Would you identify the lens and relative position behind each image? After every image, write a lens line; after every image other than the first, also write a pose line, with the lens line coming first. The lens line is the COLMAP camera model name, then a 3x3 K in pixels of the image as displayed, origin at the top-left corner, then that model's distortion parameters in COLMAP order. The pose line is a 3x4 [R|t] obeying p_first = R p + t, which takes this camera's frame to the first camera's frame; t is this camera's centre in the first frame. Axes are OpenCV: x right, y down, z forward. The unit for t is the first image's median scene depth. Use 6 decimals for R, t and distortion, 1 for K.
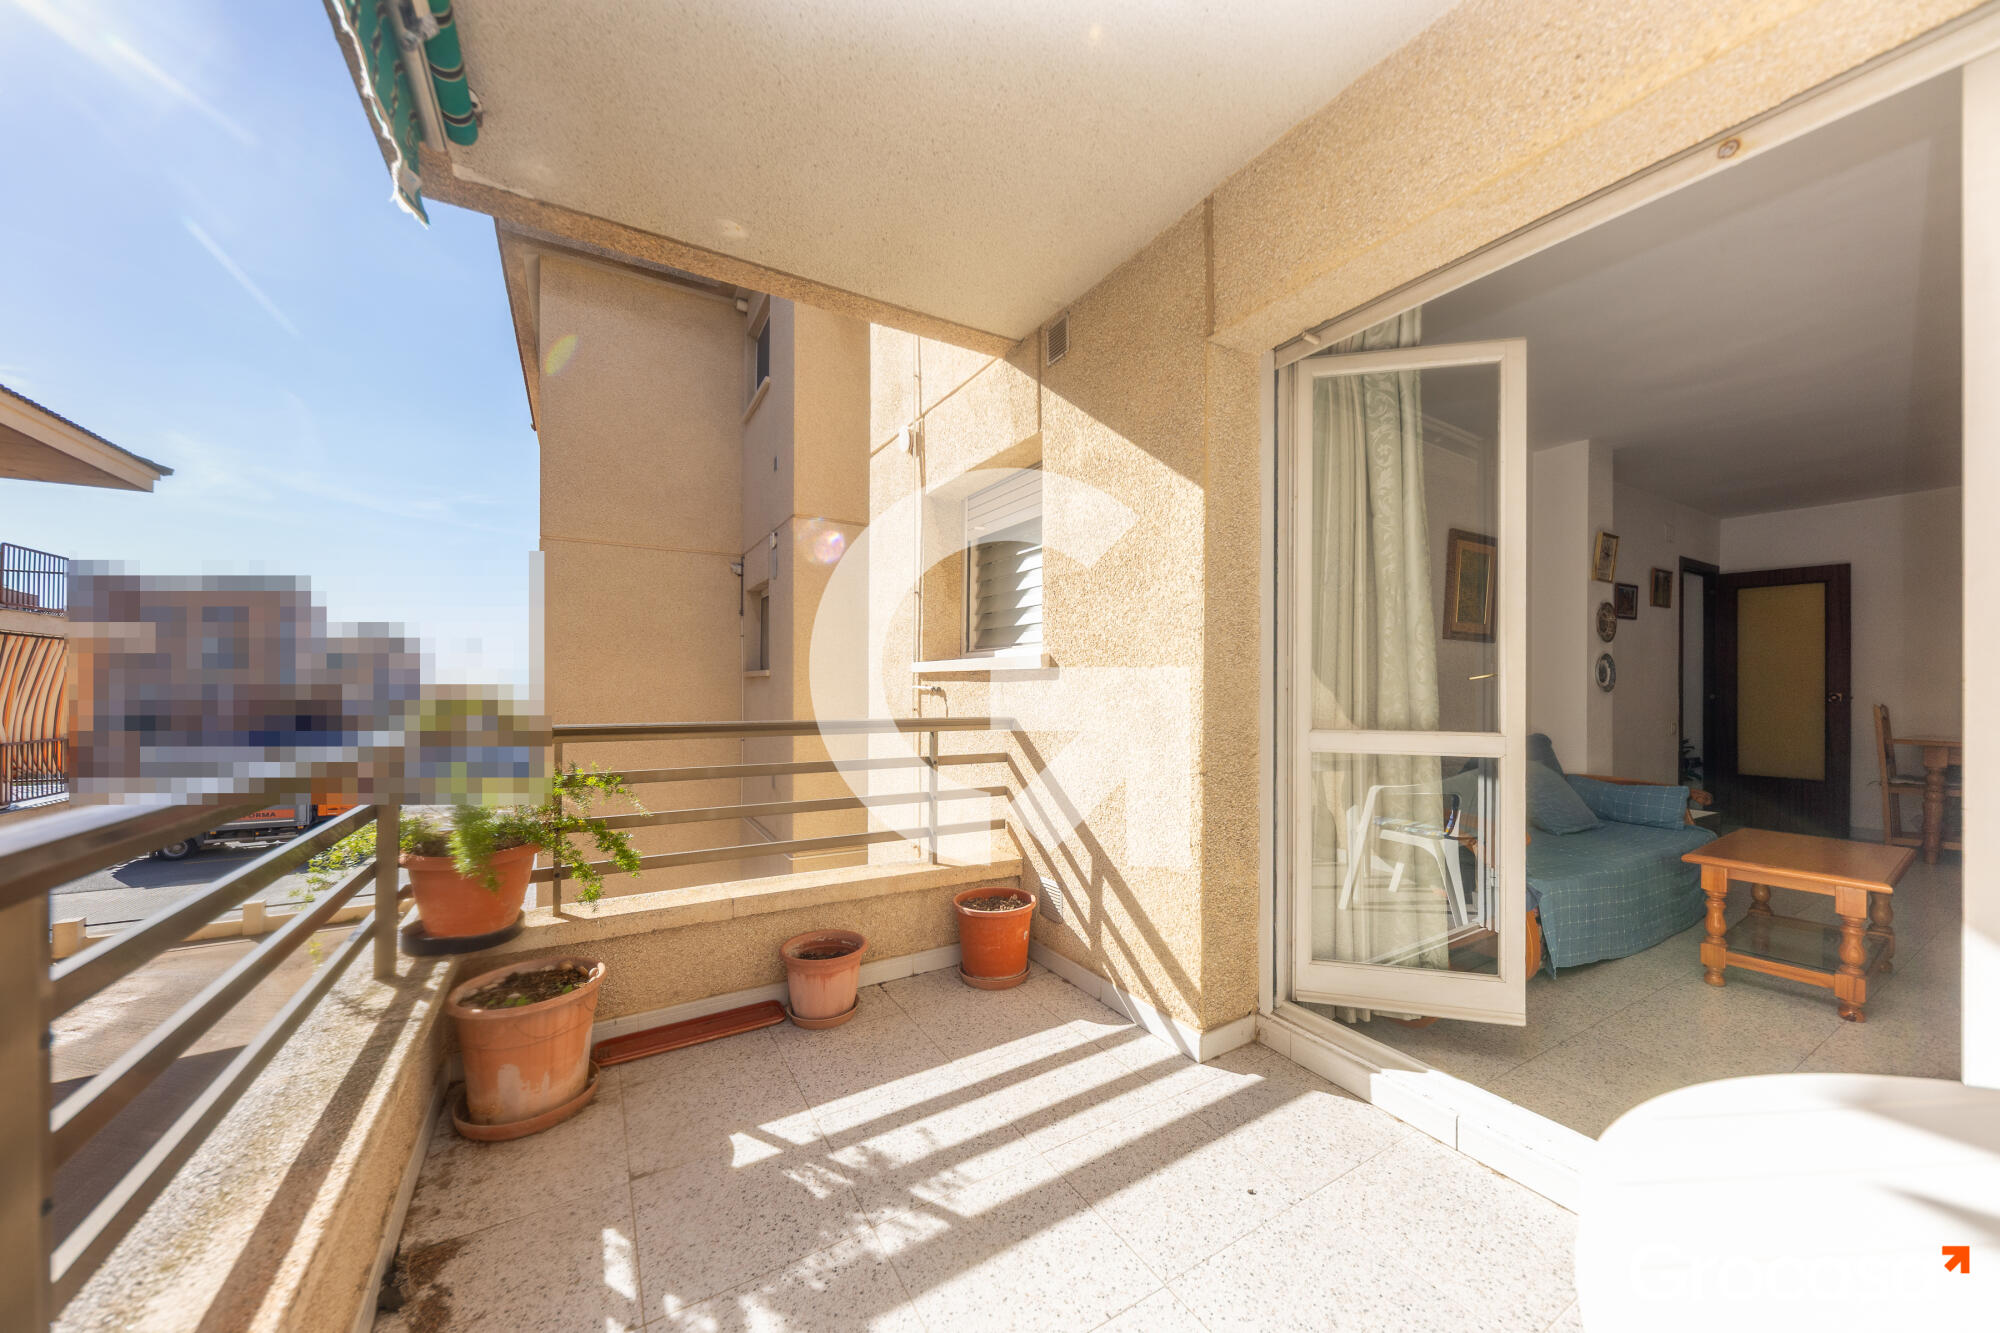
lens RADIAL K [[745.5, 0, 1044.6], [0, 745.5, 665.7], [0, 0, 1]] dist [0.006845, -0.002786]
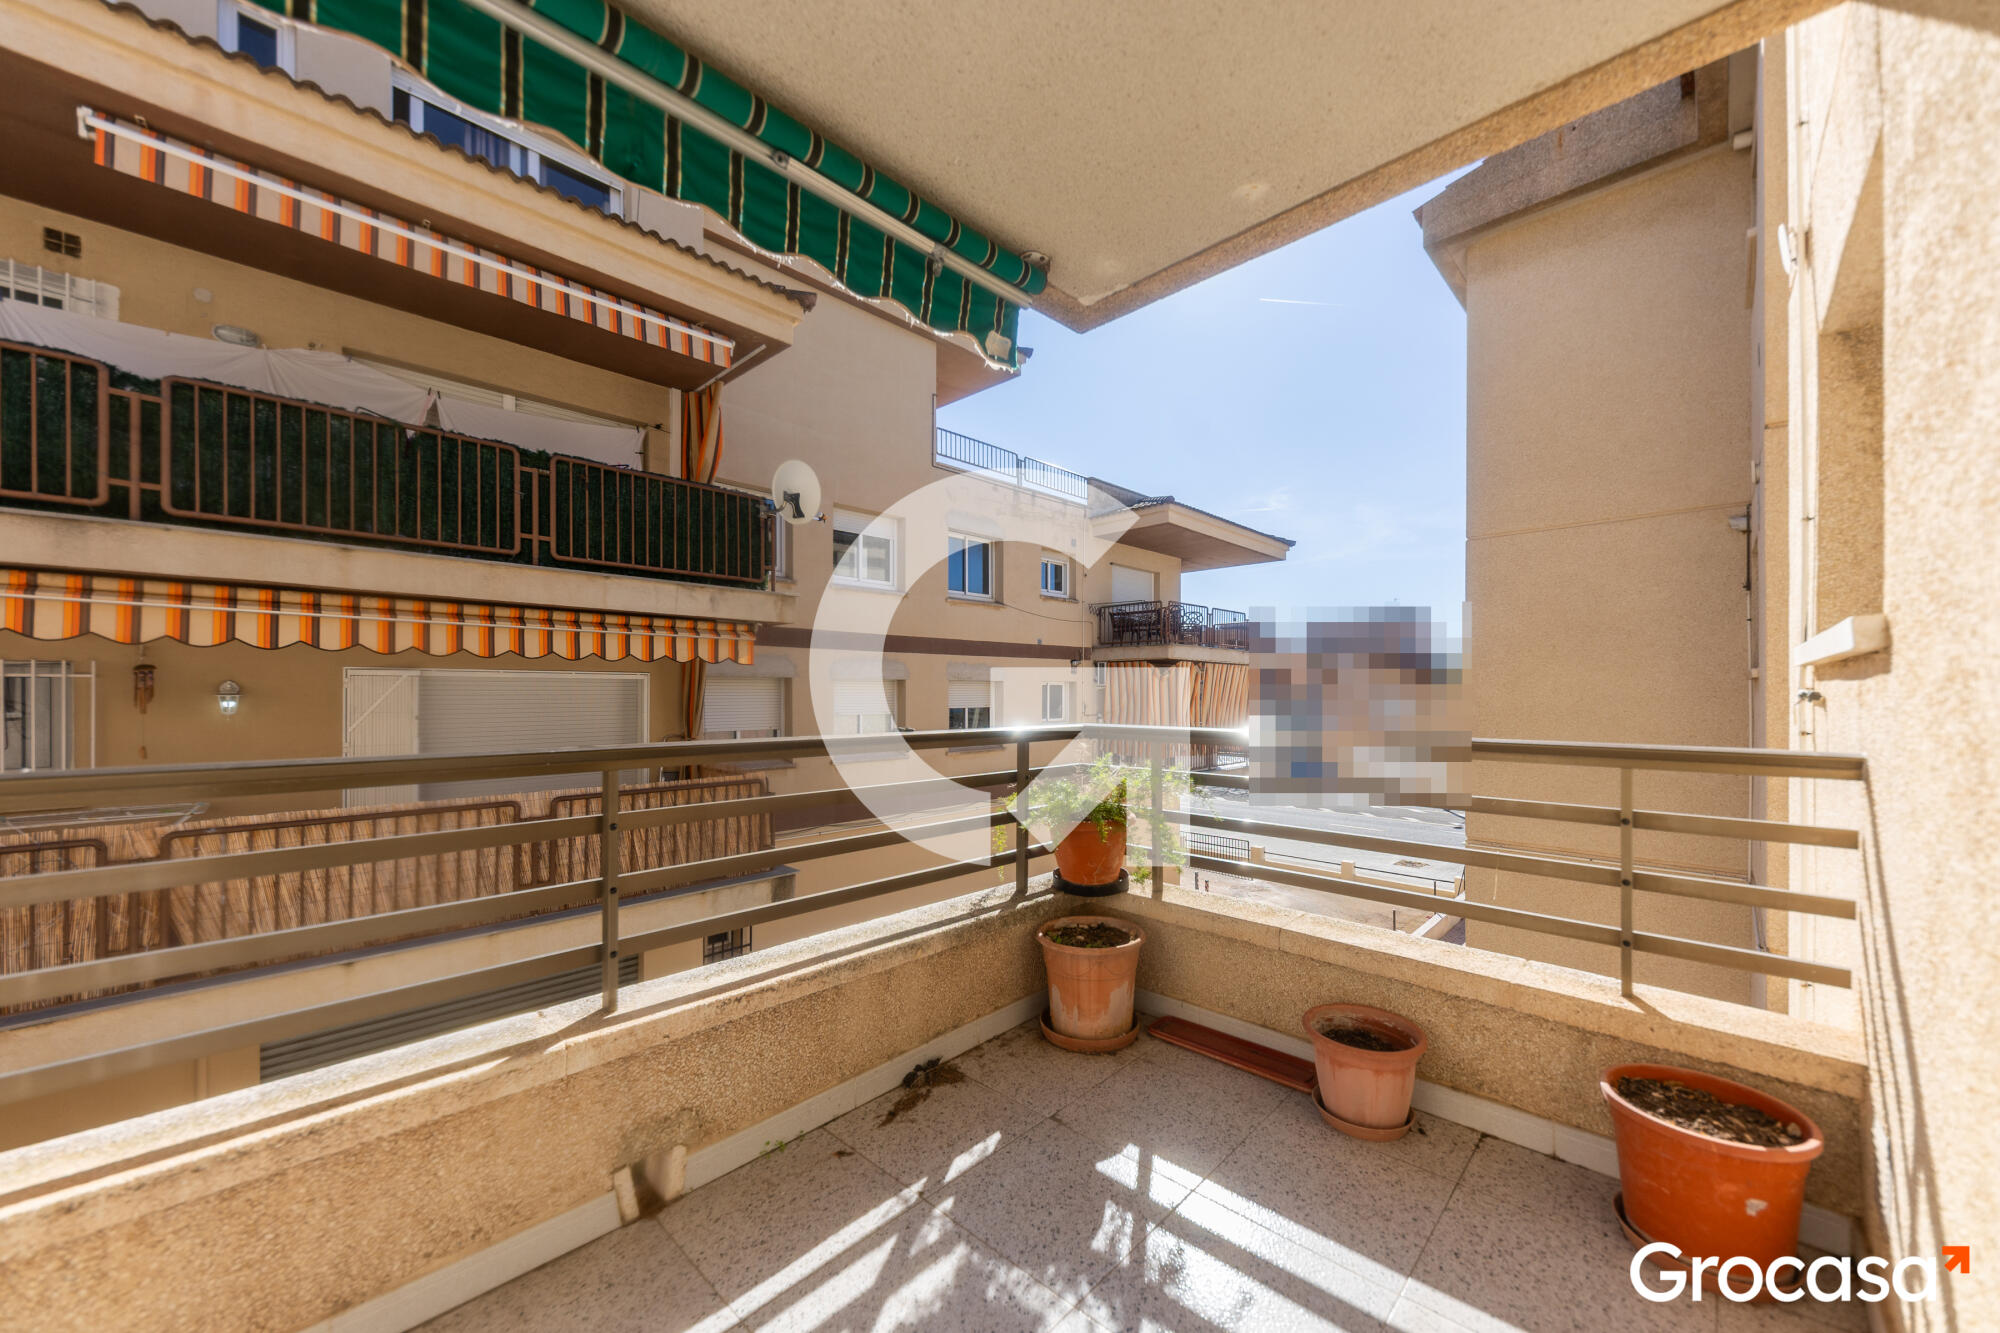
lens RADIAL K [[745.5, 0, 970.7], [0, 745.5, 682.0], [0, 0, 1]] dist [0.006845, -0.002786]
pose [[0.180255, -0.017217, -0.983469, 0.515836], [0.029301, 0.999497, -0.012127, 0.018714], [0.983183, -0.026631, 0.180669, 0.610132]]
